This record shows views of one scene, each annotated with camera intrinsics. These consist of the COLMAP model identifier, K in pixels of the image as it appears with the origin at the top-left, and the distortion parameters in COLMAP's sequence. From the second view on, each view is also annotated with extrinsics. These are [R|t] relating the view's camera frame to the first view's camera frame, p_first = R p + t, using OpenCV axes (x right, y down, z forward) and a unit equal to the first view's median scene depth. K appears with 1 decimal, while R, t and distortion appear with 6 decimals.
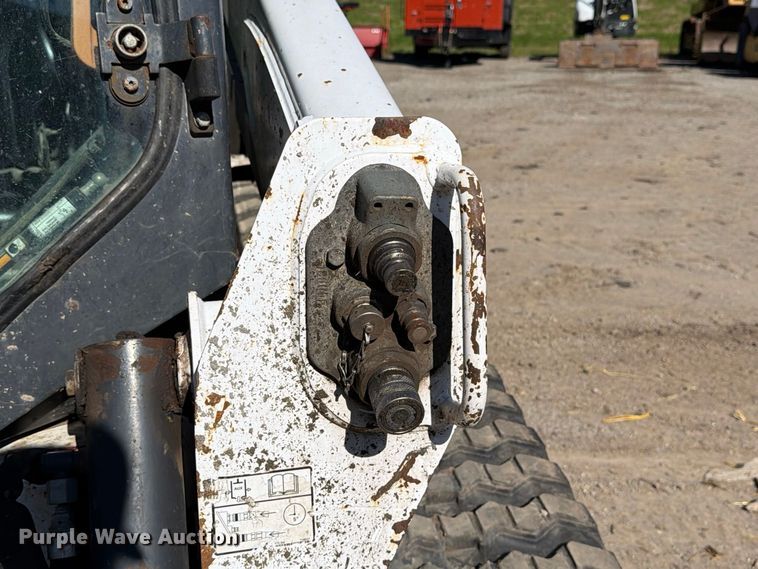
lens RADIAL K [[821.0, 0, 379.0], [0, 821.0, 284.5], [0, 0, 1]] dist [0.082734, -0.016602]
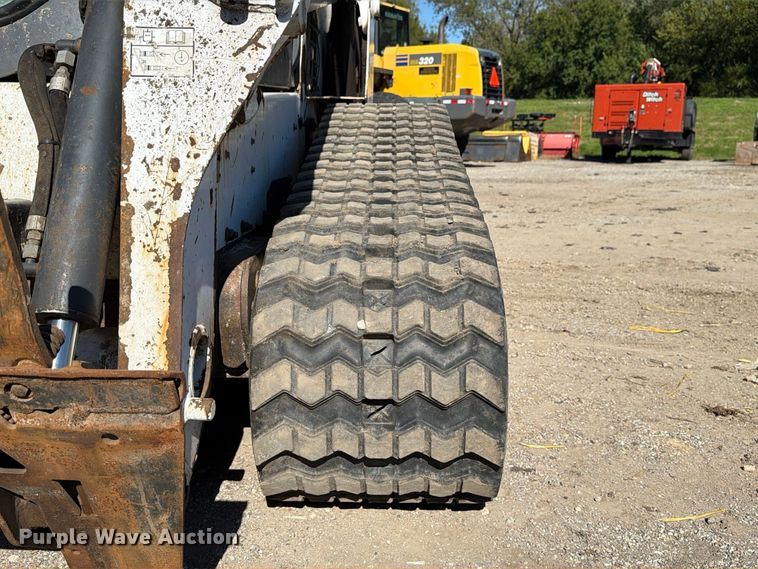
lens RADIAL K [[668.0, 0, 362.6], [0, 668.0, 272.5], [0, 0, 1]] dist [0.096944, -0.169814]
pose [[0.958663, 0.062555, -0.277583, 0.595577], [-0.087089, 0.993225, -0.076943, 0.739066], [0.270889, 0.097937, 0.957616, -0.084788]]
